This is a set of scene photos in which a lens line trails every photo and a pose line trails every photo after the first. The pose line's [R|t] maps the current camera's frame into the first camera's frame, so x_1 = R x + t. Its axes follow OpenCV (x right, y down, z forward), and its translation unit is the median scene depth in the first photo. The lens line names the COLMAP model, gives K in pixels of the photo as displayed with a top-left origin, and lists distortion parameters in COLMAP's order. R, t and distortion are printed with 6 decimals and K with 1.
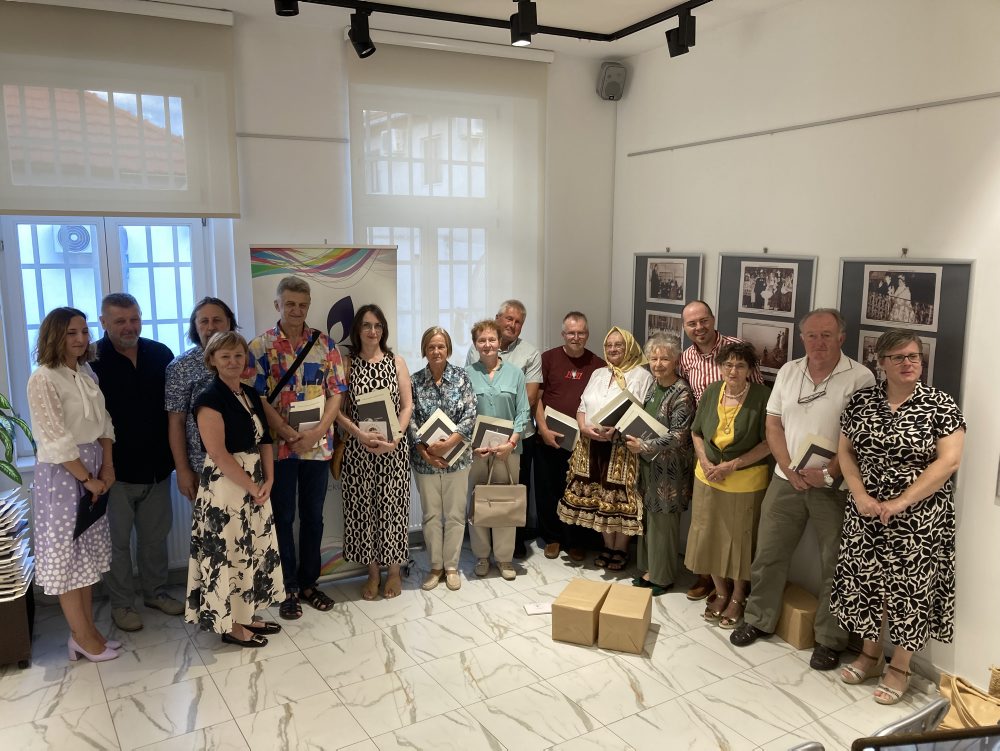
lens RADIAL K [[808.6, 0, 496.3], [0, 808.6, 390.0], [0, 0, 1]] dist [0.004218, -0.042513]
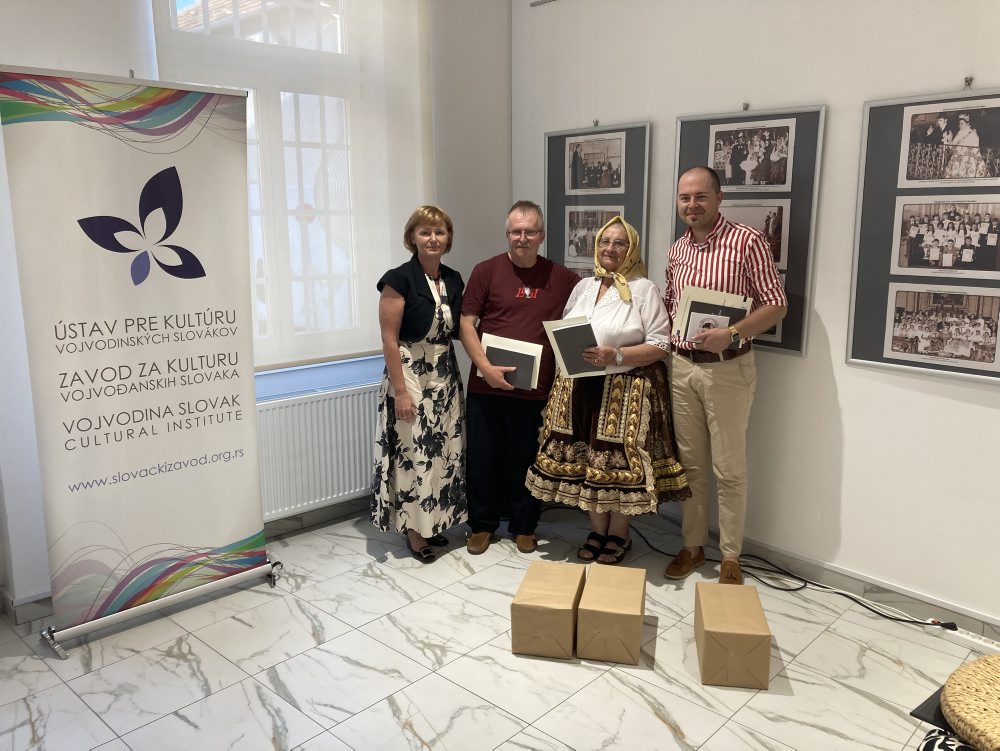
lens RADIAL K [[817.8, 0, 510.8], [0, 817.8, 375.7], [0, 0, 1]] dist [-0.000834, -0.005839]
pose [[0.964767, -0.056885, 0.256883, -0.097798], [0.051196, 0.998274, 0.028784, 0.049324], [-0.258077, -0.014619, 0.966014, 0.326636]]
